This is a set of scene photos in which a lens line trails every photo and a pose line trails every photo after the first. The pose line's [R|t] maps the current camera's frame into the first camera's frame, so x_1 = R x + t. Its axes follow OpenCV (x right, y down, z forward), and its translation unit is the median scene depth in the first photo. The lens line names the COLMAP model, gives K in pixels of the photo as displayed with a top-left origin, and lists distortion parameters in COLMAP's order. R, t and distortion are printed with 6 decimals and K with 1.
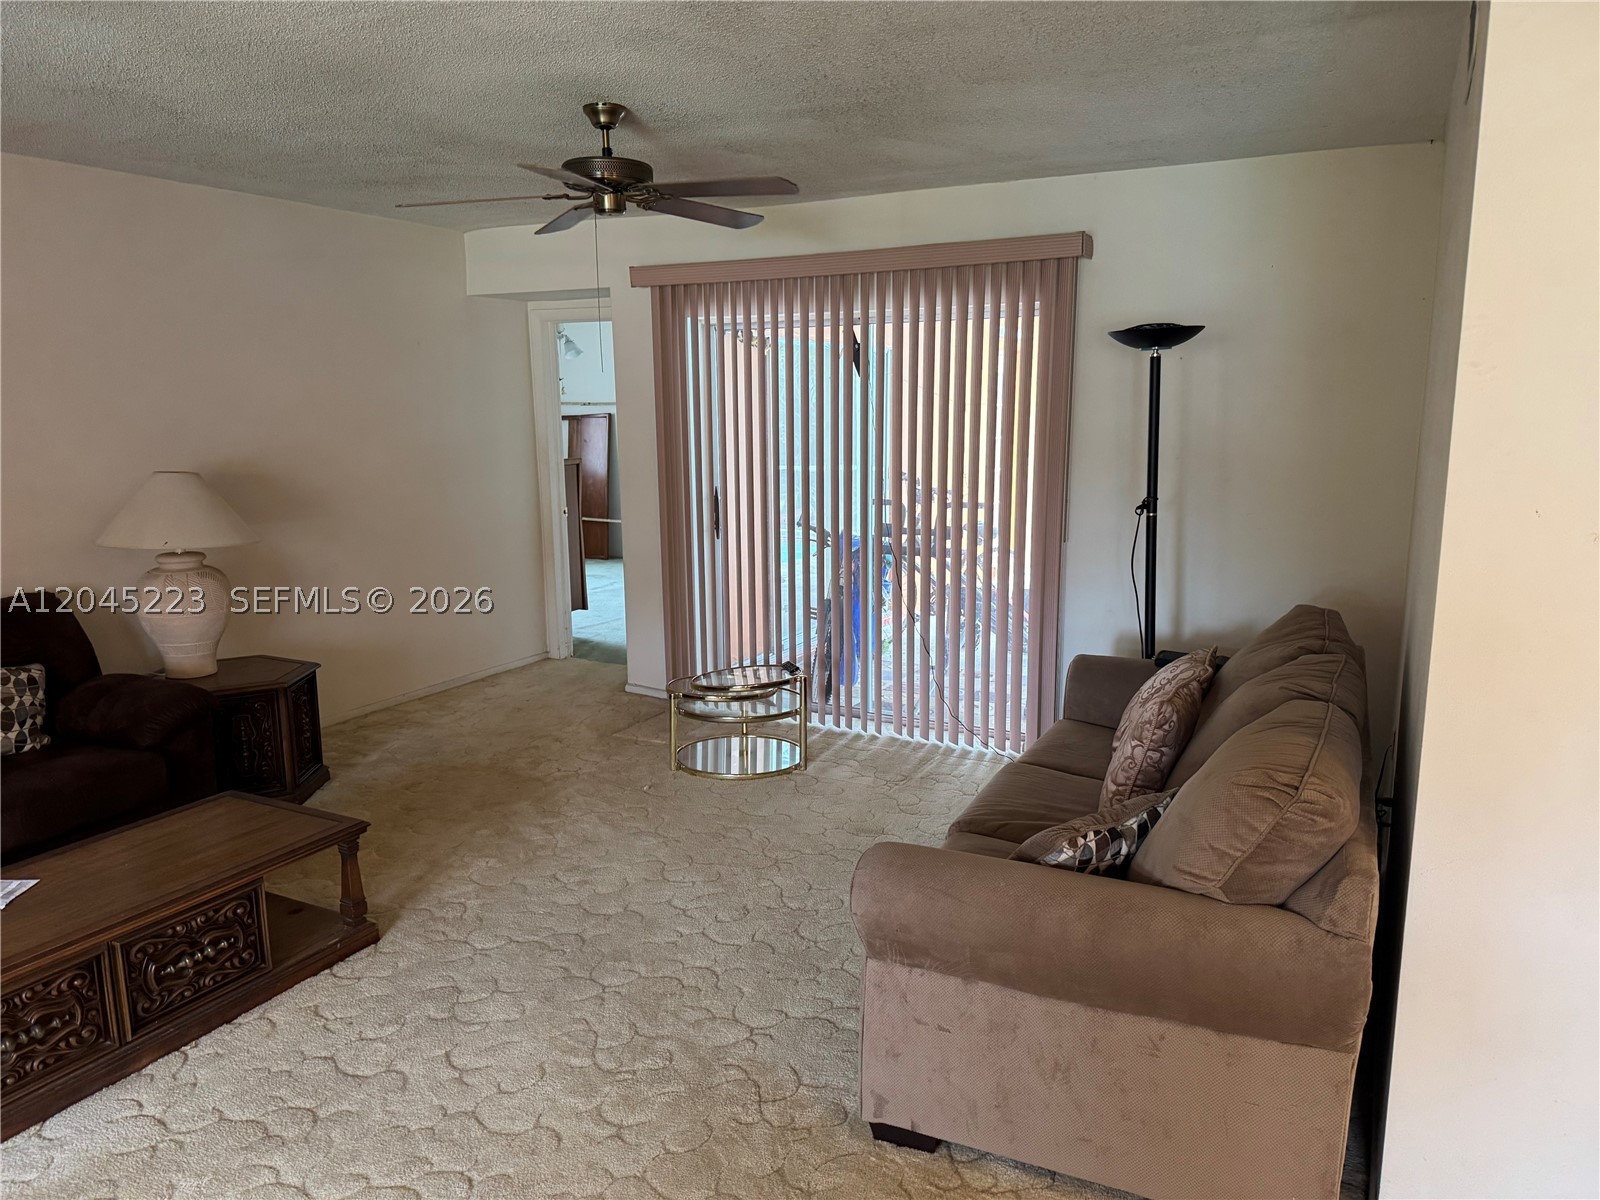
lens RADIAL K [[1123.8, 0, 812.9], [0, 1123.8, 604.3], [0, 0, 1]] dist [0.030494, -0.043664]
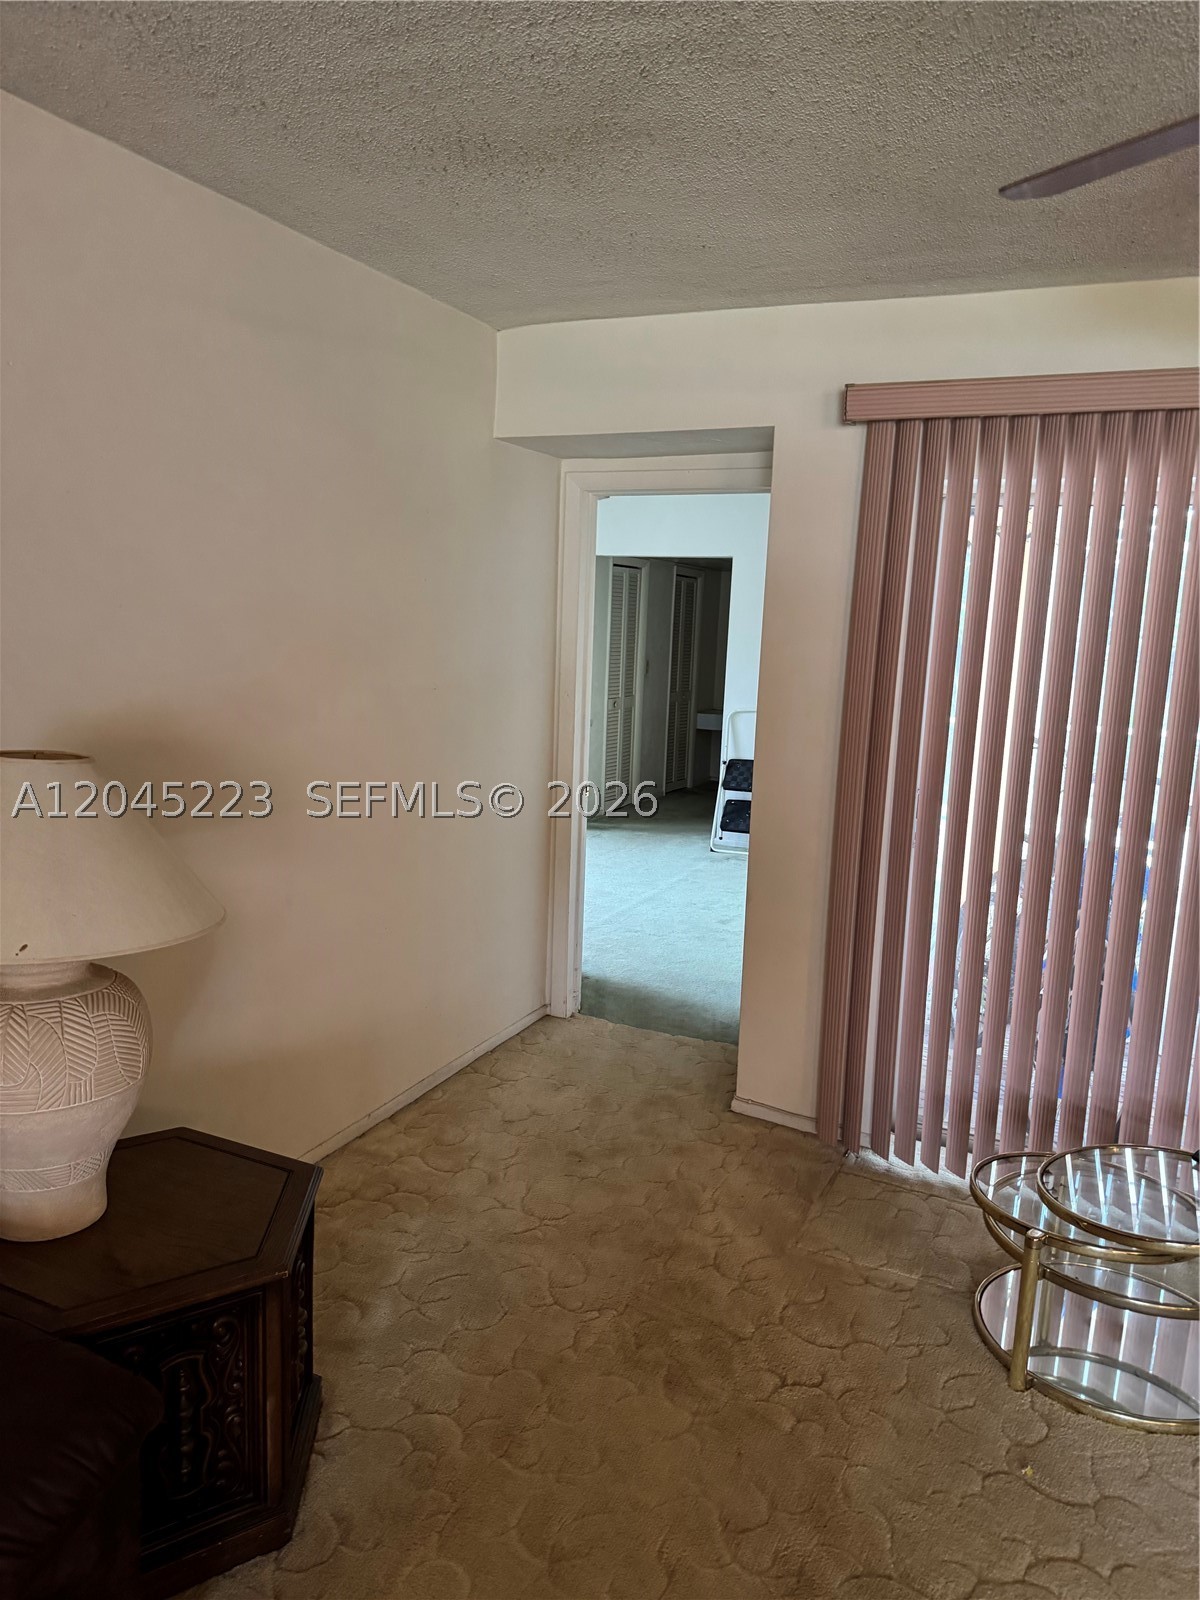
lens RADIAL K [[1123.8, 0, 584.4], [0, 1123.8, 798.9], [0, 0, 1]] dist [0.030494, -0.043664]
pose [[0.999139, 0.037559, 0.017603, -0.281691], [-0.037255, 0.999156, -0.017282, -0.079801], [-0.018237, 0.016612, 0.999696, 0.436344]]
